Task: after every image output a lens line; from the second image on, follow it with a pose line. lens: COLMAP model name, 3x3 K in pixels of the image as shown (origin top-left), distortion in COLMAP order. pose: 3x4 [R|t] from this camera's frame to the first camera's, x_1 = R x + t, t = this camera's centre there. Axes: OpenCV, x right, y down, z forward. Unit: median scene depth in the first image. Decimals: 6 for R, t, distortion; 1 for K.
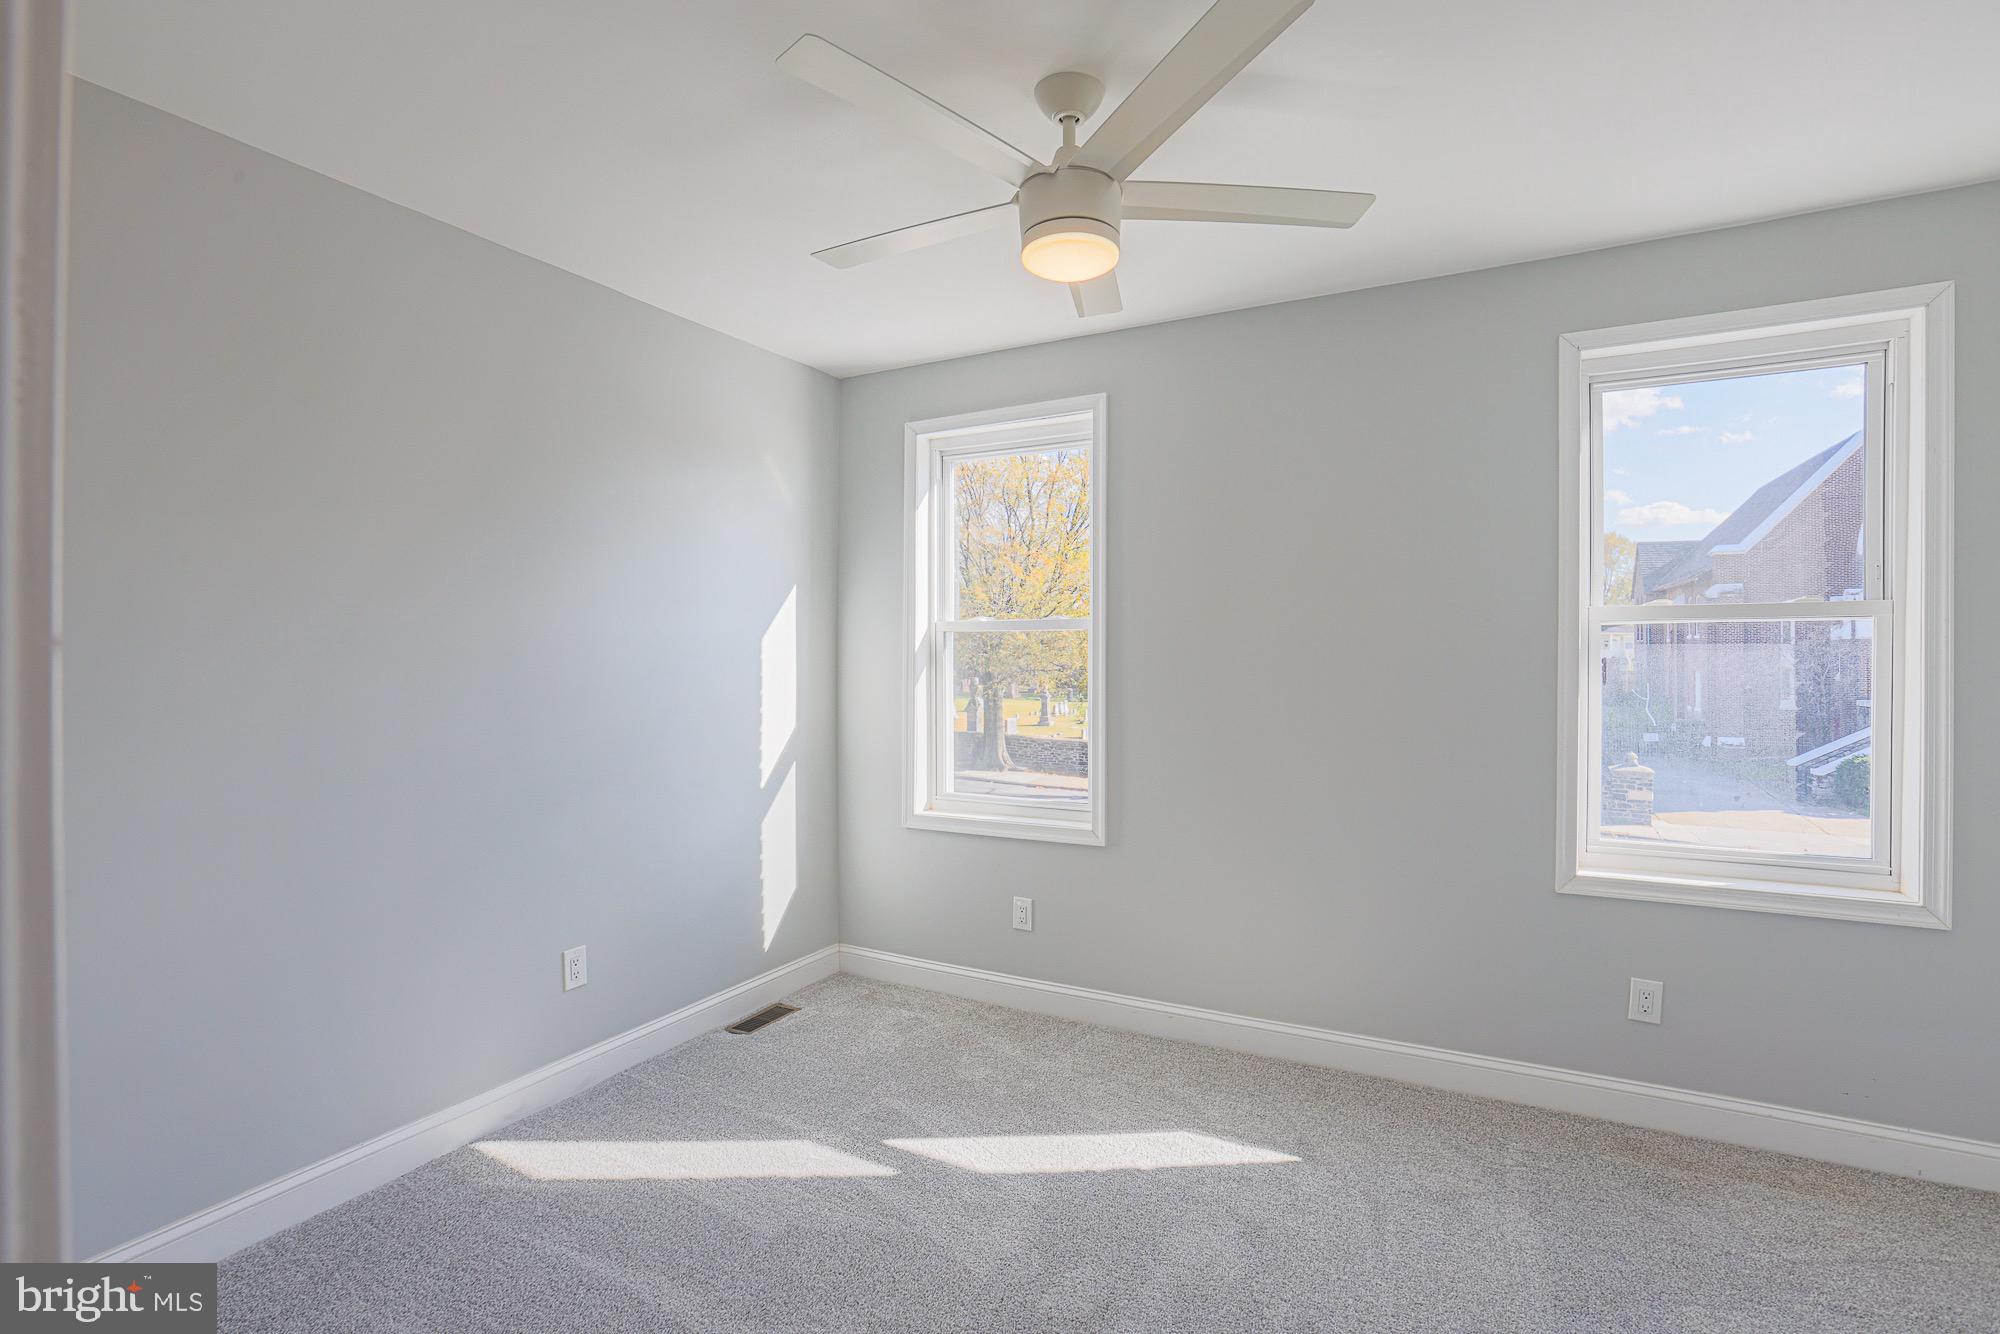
lens RADIAL K [[956.8, 0, 1025.4], [0, 956.8, 657.4], [0, 0, 1]] dist [-0.051746, 0.015359]
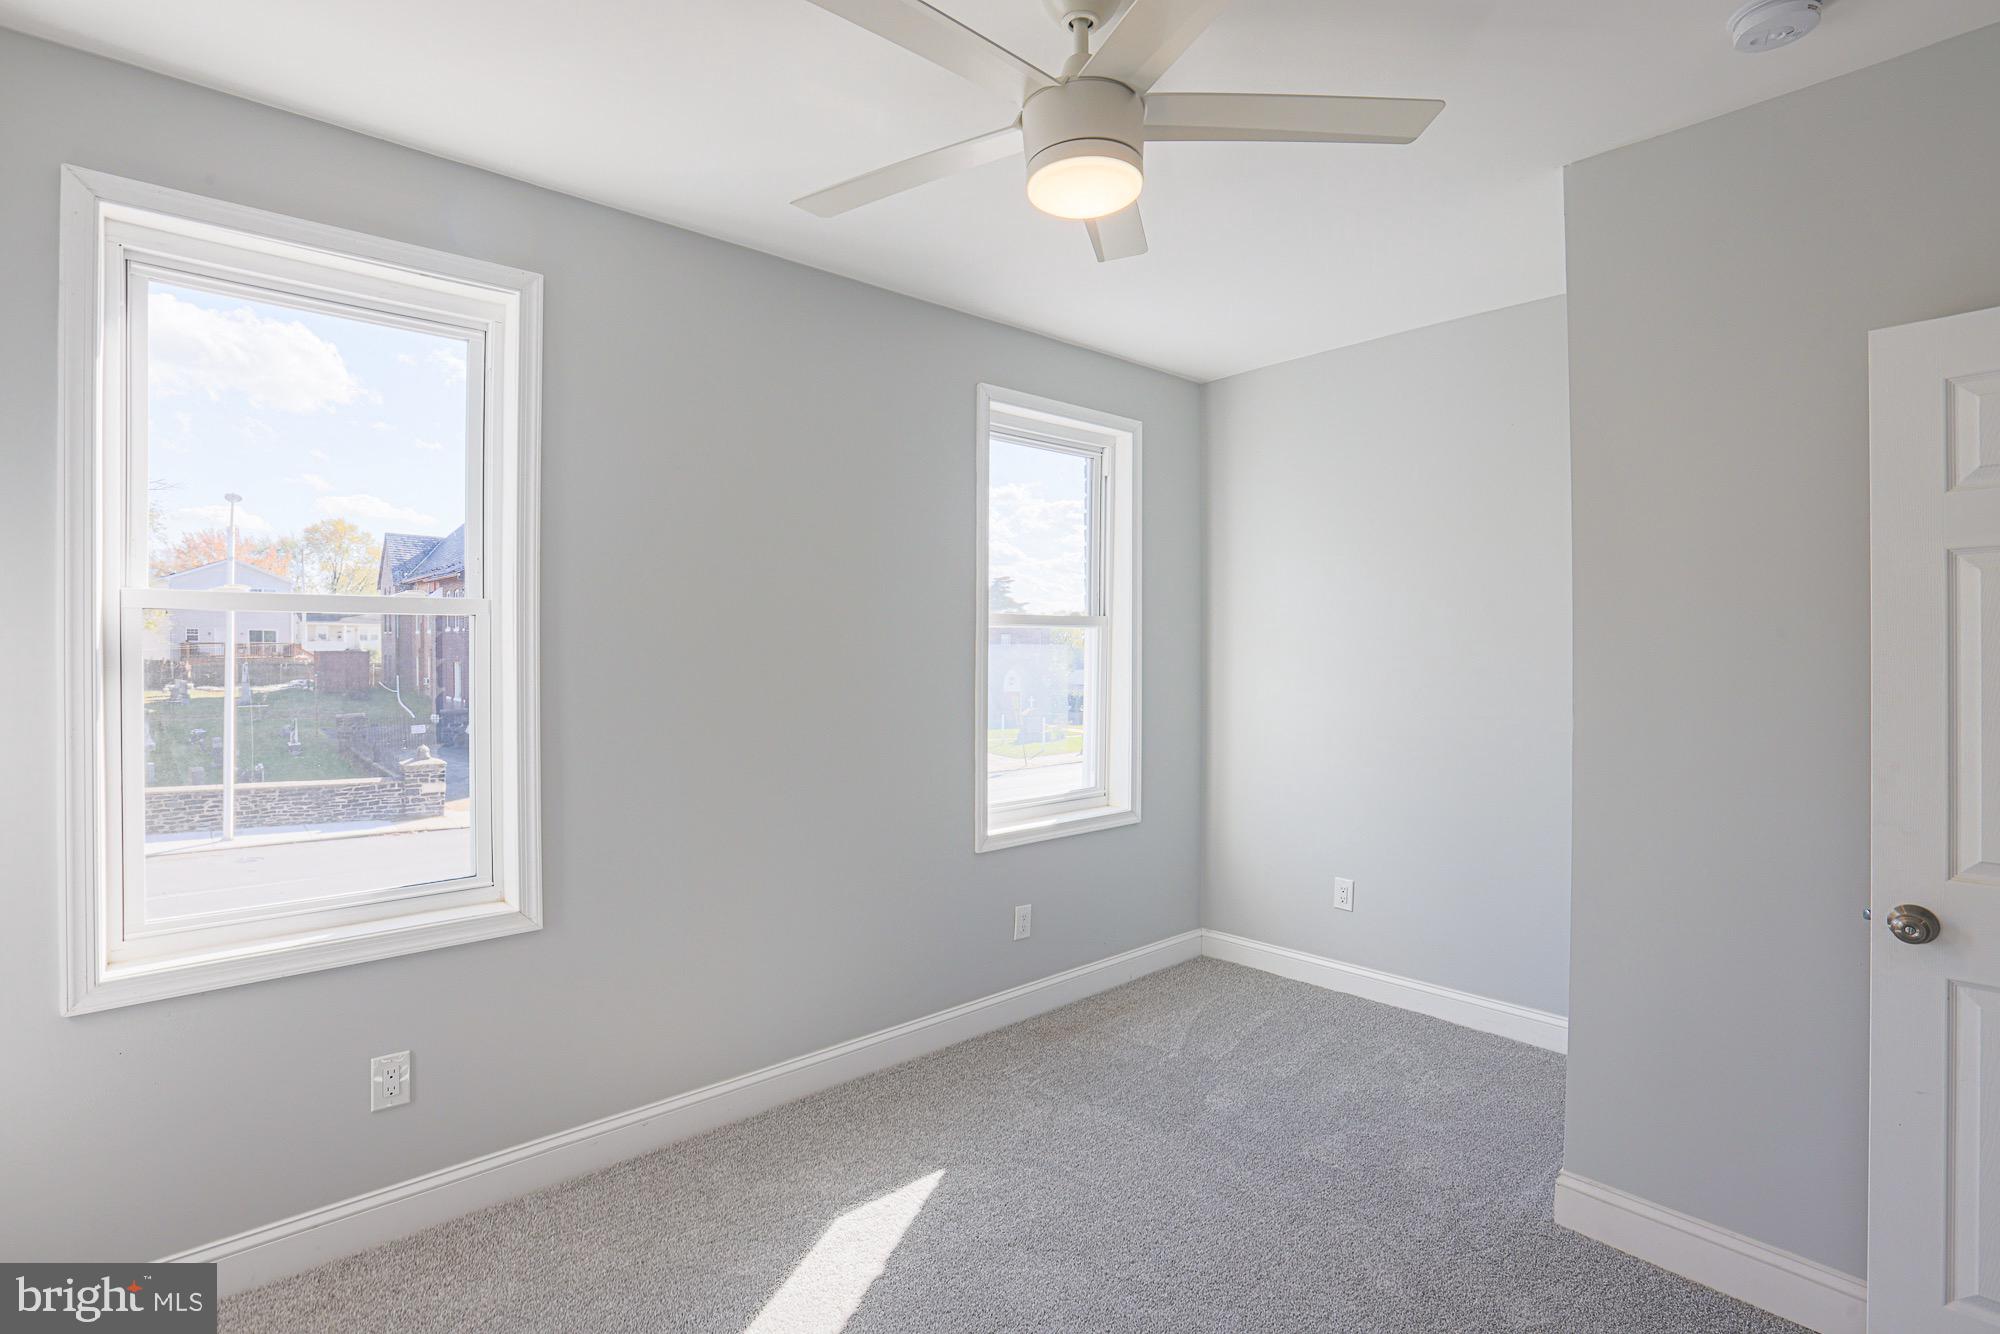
lens RADIAL K [[956.8, 0, 1002.4], [0, 956.8, 657.3], [0, 0, 1]] dist [-0.051746, 0.015359]
pose [[0.333879, -0.008086, 0.942581, -0.449156], [-0.000556, 0.999961, 0.008775, -0.006223], [-0.942616, -0.003454, 0.333862, 0.456263]]
